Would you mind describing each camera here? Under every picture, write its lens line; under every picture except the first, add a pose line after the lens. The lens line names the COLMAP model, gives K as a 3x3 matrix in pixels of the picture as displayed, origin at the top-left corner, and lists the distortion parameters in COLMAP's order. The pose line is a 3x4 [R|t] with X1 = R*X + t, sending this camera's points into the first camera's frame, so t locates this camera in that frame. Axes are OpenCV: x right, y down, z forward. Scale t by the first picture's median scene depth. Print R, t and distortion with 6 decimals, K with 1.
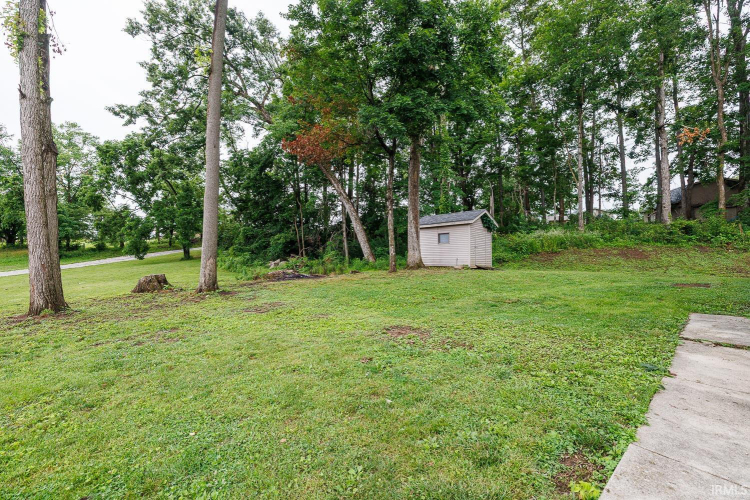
lens RADIAL K [[313.1, 0, 377.0], [0, 313.1, 248.7], [0, 0, 1]] dist [-0.000628, -0.000147]
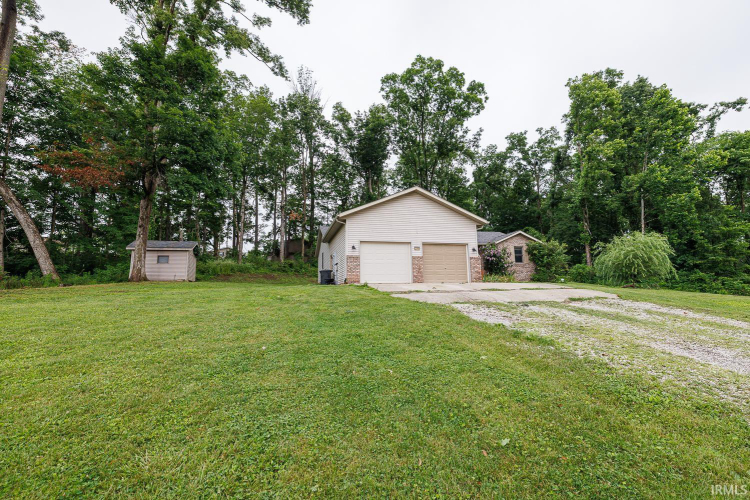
lens RADIAL K [[313.1, 0, 375.7], [0, 313.1, 252.8], [0, 0, 1]] dist [-0.000628, -0.000147]
pose [[0.464516, 0.096706, 0.880269, -0.240704], [-0.012819, 0.994650, -0.102507, 0.027996], [-0.885472, 0.036332, 0.463270, -0.178137]]
